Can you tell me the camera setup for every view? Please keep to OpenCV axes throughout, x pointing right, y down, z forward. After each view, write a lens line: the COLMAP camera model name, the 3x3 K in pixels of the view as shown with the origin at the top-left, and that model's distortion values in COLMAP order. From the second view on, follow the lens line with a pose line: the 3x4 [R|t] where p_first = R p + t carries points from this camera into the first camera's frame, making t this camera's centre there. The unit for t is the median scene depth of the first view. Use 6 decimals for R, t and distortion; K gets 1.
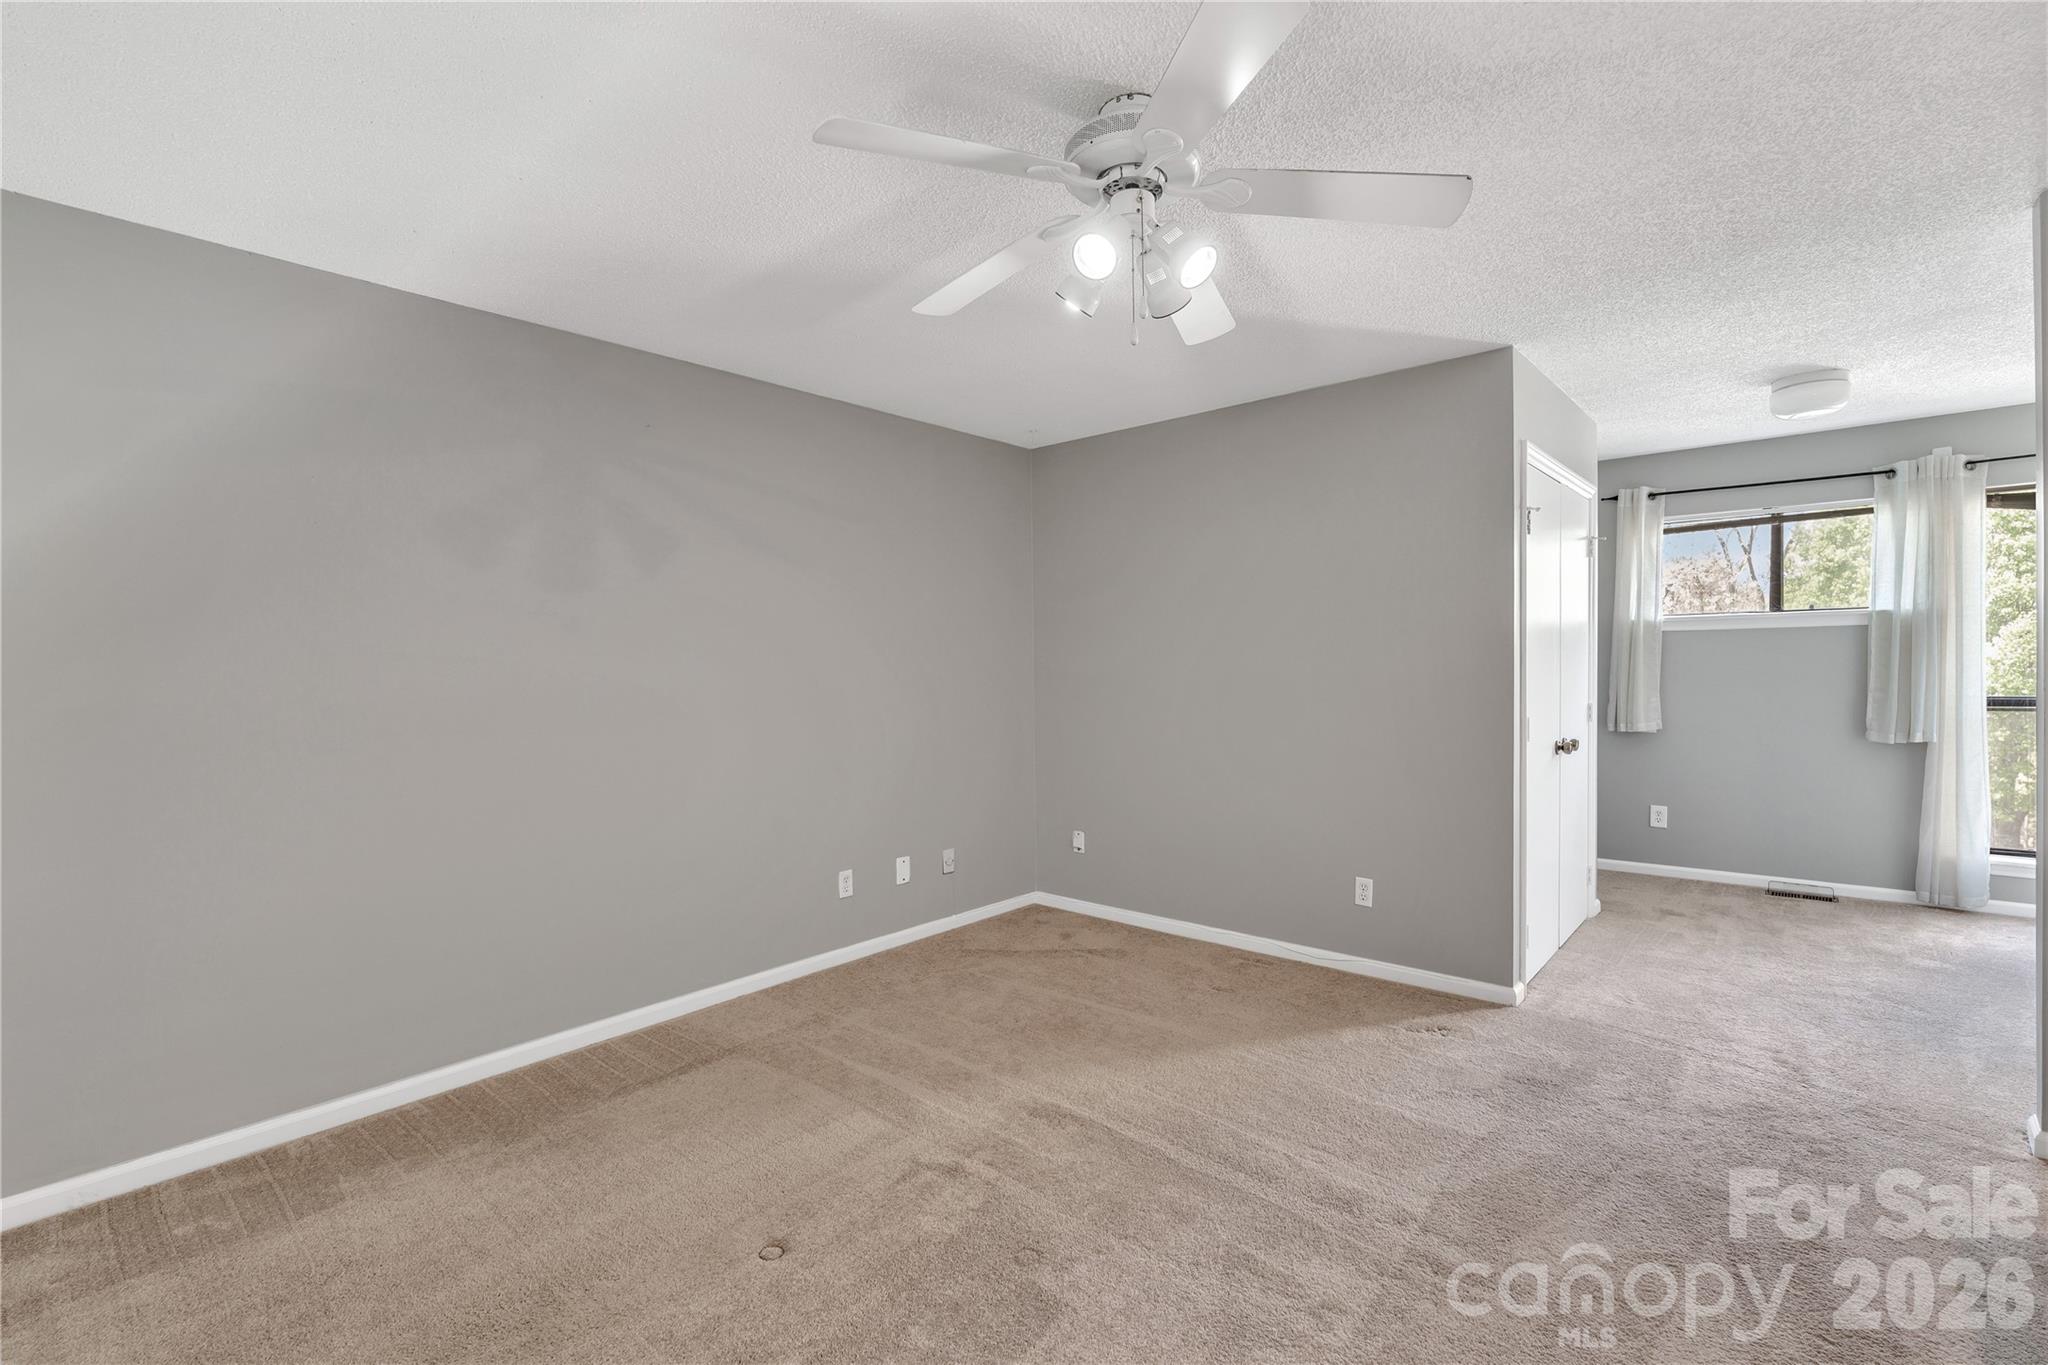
lens RADIAL K [[912.4, 0, 1016.8], [0, 912.4, 669.3], [0, 0, 1]] dist [0.001192, 0.000511]
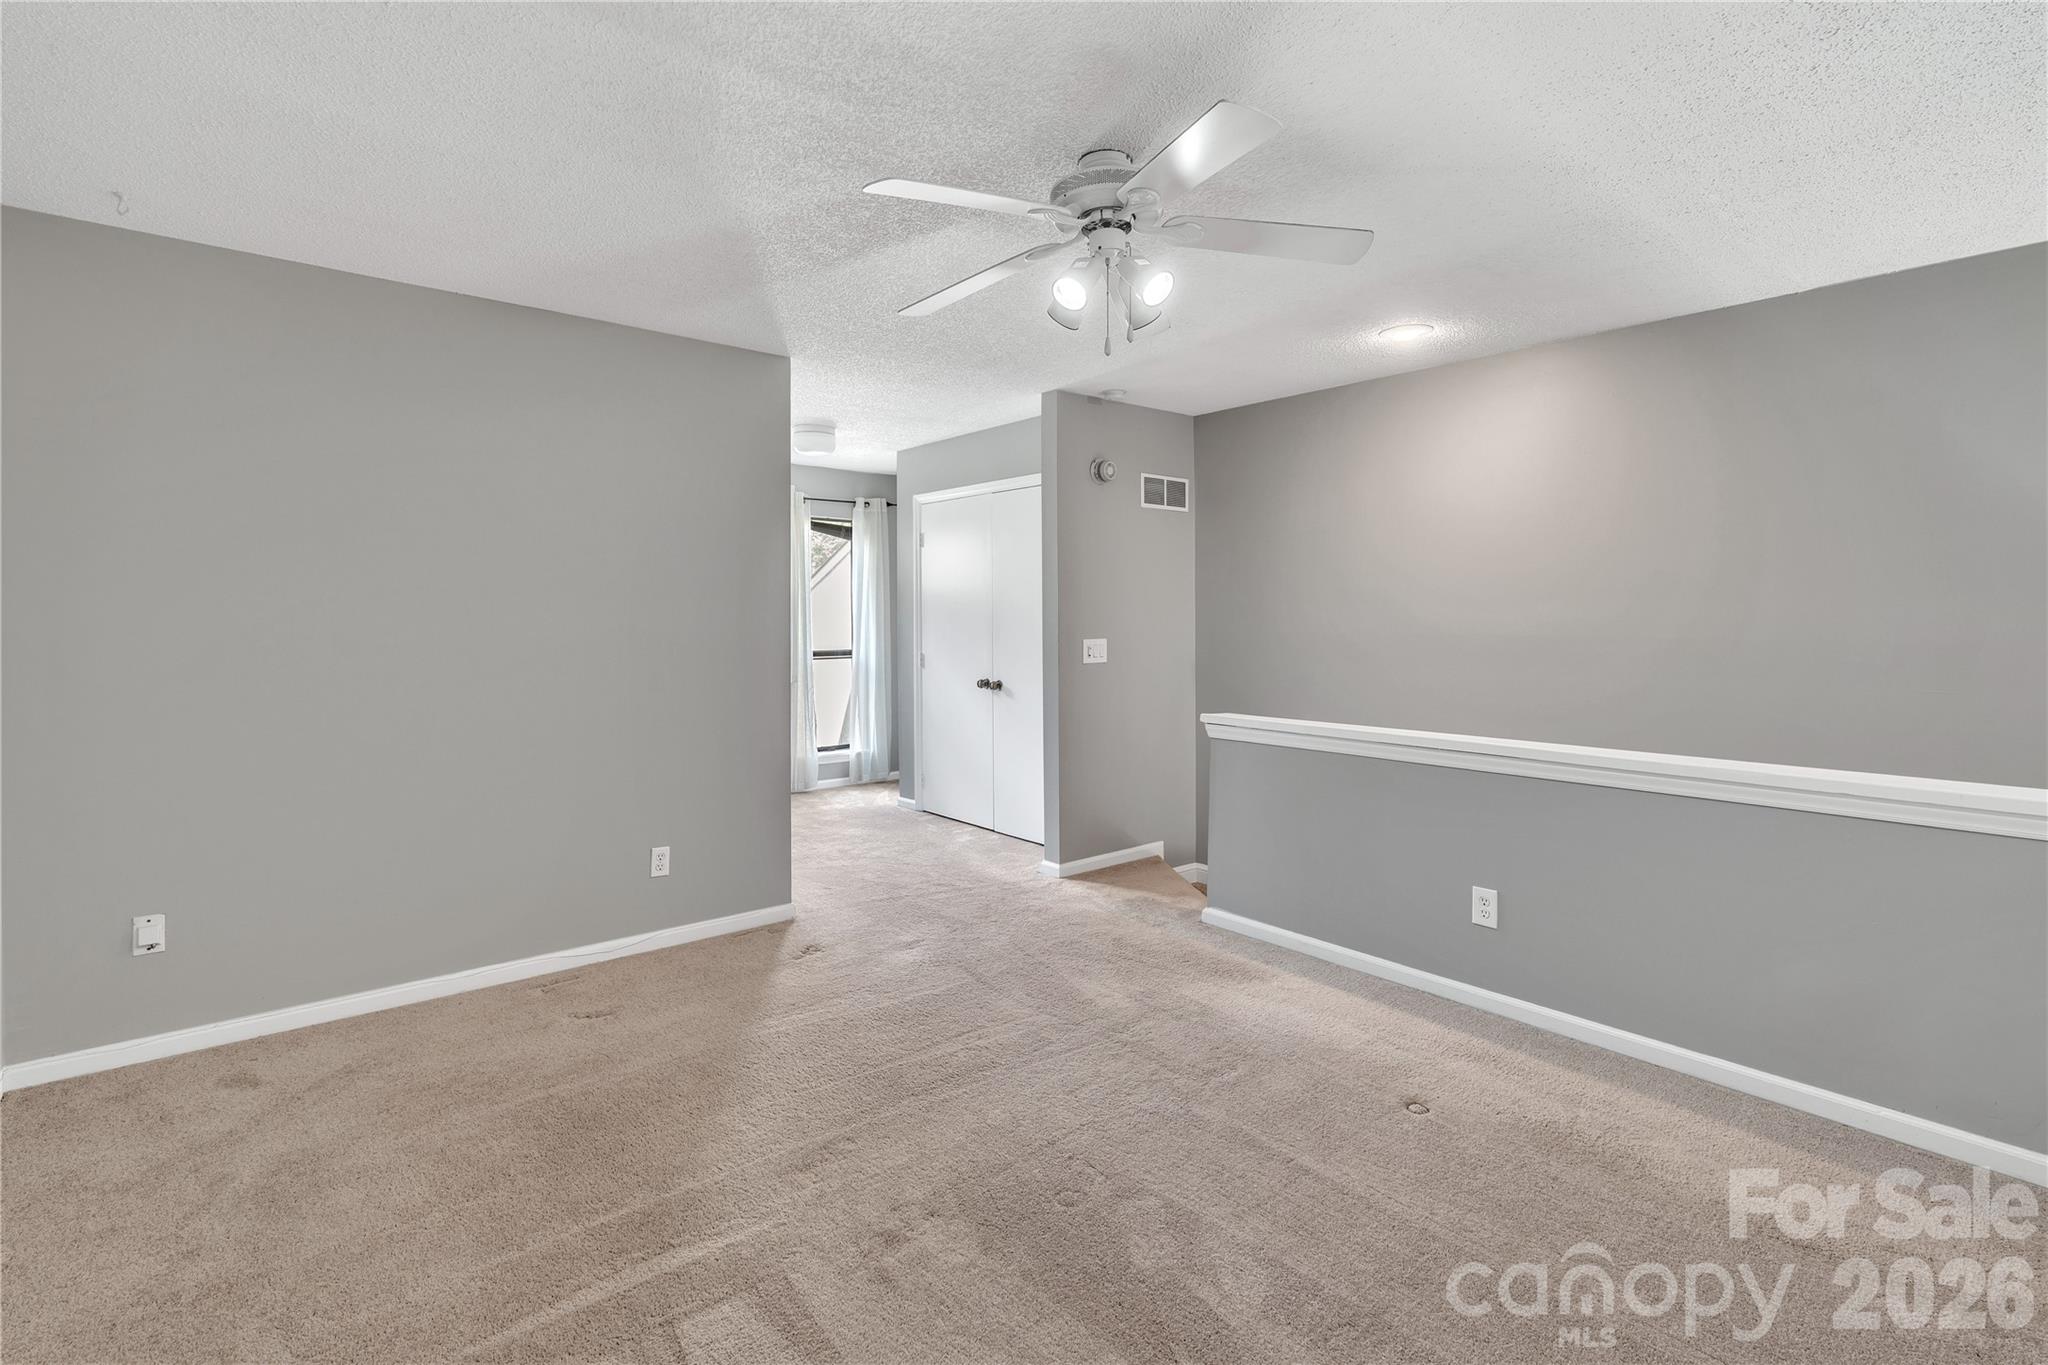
lens RADIAL K [[944.2, 0, 1024.9], [0, 944.2, 627.6], [0, 0, 1]] dist [0.000786, 0.000282]
pose [[0.148354, 0.007767, 0.988904, -0.620904], [0.005190, 0.999949, -0.008632, 0.007502], [-0.988921, 0.006413, 0.148306, 0.526080]]
